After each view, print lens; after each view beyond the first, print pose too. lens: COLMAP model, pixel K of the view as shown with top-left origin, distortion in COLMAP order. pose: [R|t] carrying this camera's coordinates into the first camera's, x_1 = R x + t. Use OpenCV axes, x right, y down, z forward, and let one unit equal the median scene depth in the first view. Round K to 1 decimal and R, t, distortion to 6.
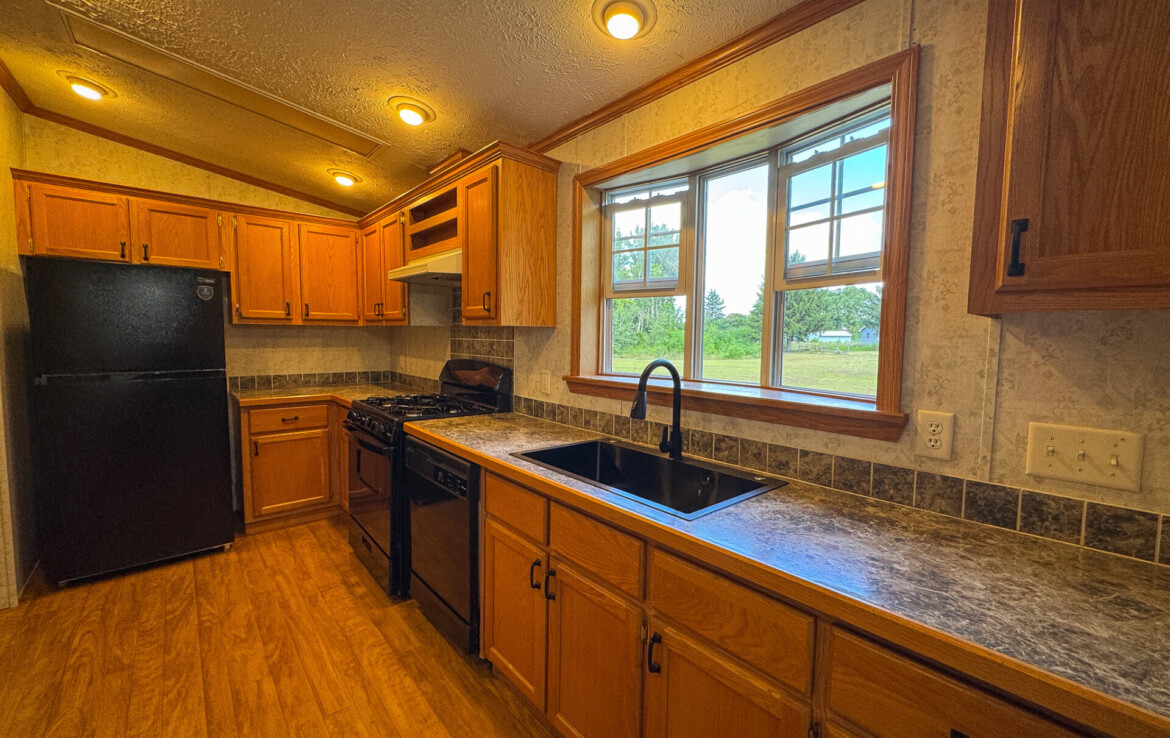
lens RADIAL K [[466.1, 0, 590.1], [0, 466.1, 370.6], [0, 0, 1]] dist [-0.002701, 0.000195]
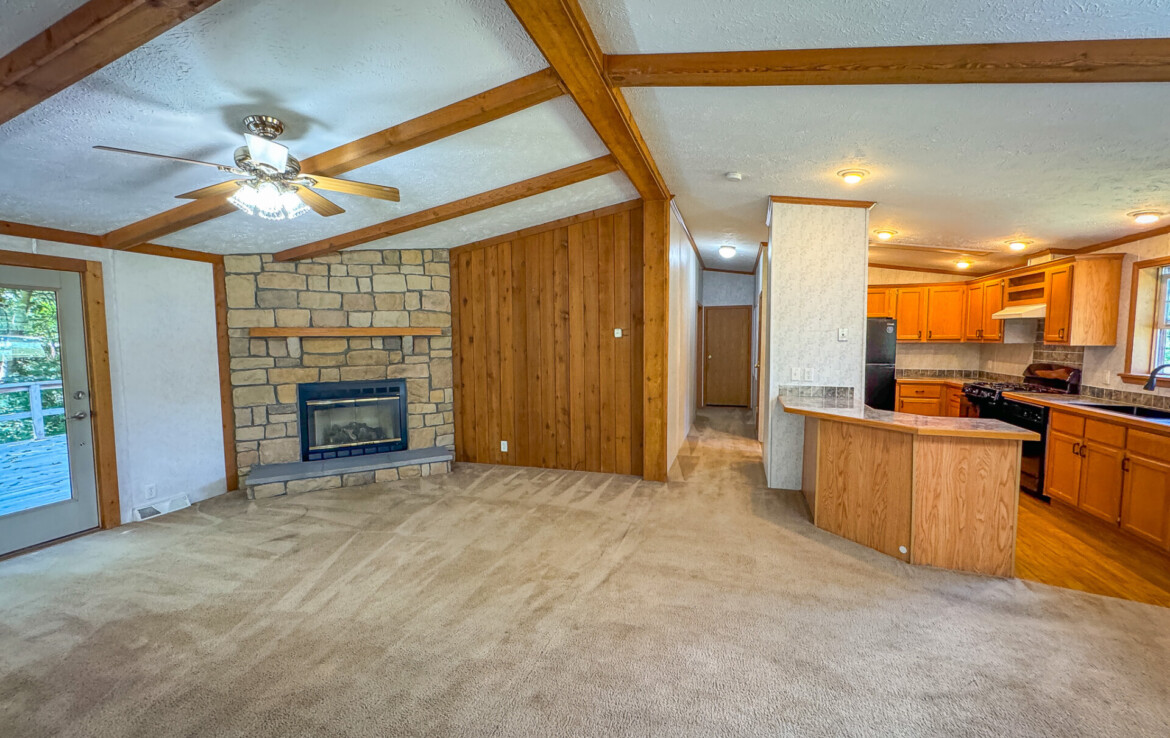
lens RADIAL K [[466.1, 0, 586.1], [0, 466.1, 370.1], [0, 0, 1]] dist [-0.002701, 0.000195]
pose [[0.504937, 0.044243, -0.862022, 0.429409], [-0.055786, 0.998270, 0.018559, 0.076608], [0.861352, 0.038718, 0.506532, -1.588751]]
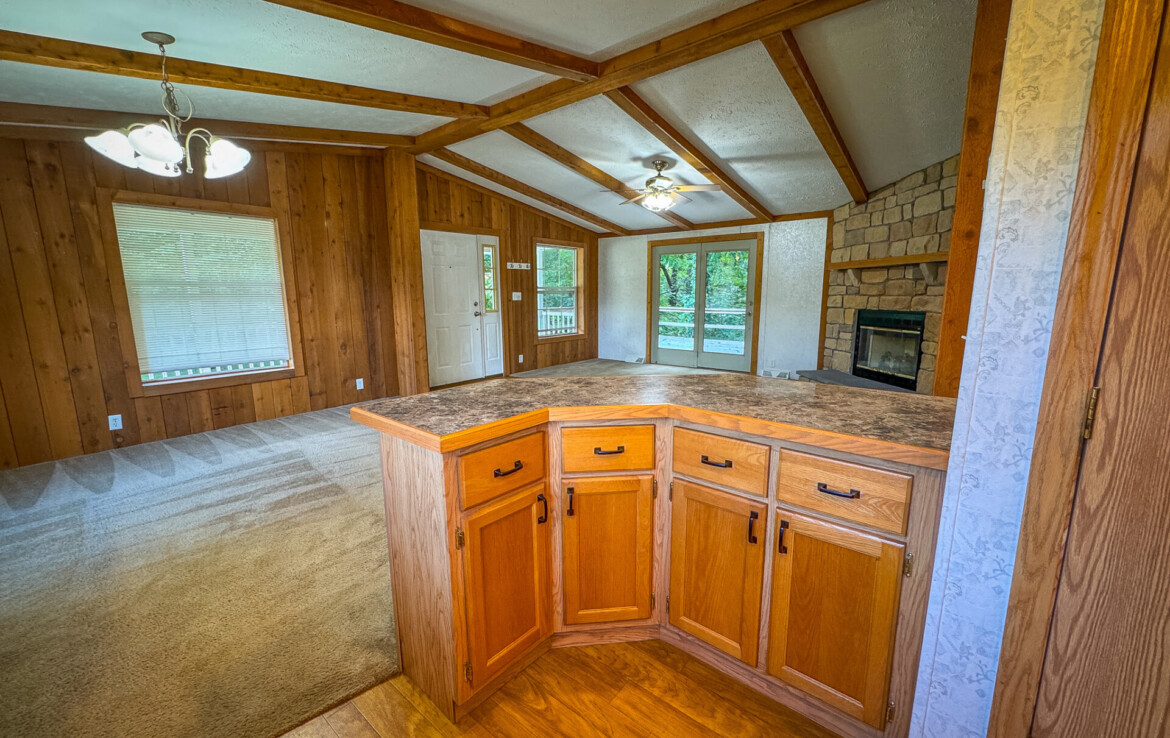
lens RADIAL K [[466.1, 0, 587.0], [0, 466.1, 369.2], [0, 0, 1]] dist [-0.002701, 0.000195]
pose [[-0.987220, 0.024014, -0.157542, -0.190219], [-0.014935, 0.970289, 0.241486, -0.016312], [0.158660, 0.240753, -0.957531, 0.553270]]
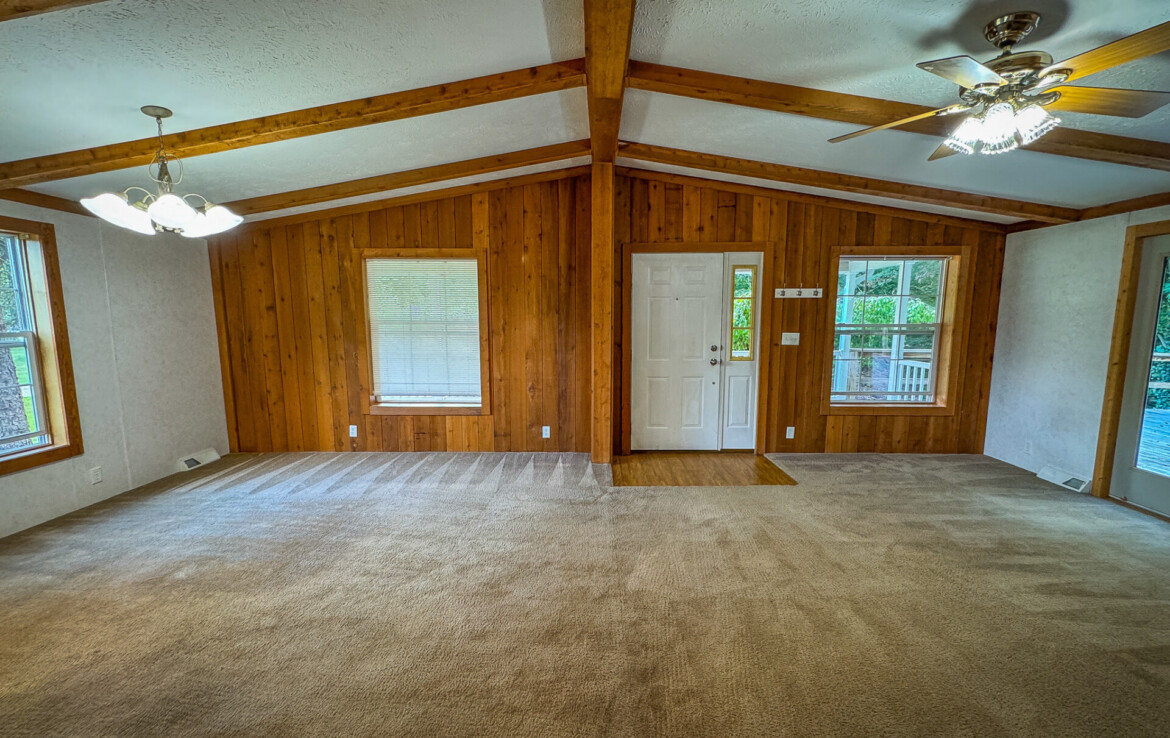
lens RADIAL K [[466.1, 0, 588.0], [0, 466.1, 370.3], [0, 0, 1]] dist [-0.002701, 0.000195]
pose [[-0.734090, -0.090641, 0.672976, -0.951332], [0.047782, 0.981700, 0.184343, -0.015114], [-0.677369, 0.167481, -0.716325, -0.503235]]
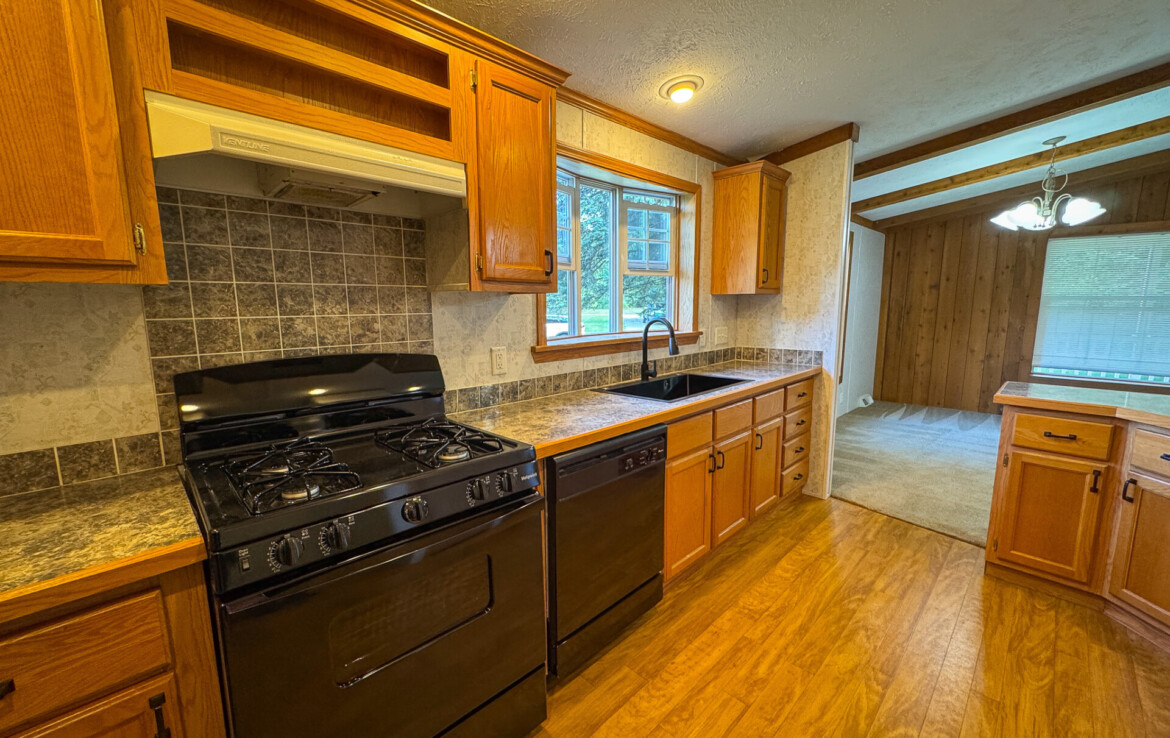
lens RADIAL K [[466.1, 0, 584.7], [0, 466.1, 368.7], [0, 0, 1]] dist [-0.002701, 0.000195]
pose [[-0.048406, -0.153338, 0.986987, -0.965479], [0.081071, 0.984282, 0.156894, -0.082521], [-0.995532, 0.087611, -0.035214, 0.905210]]
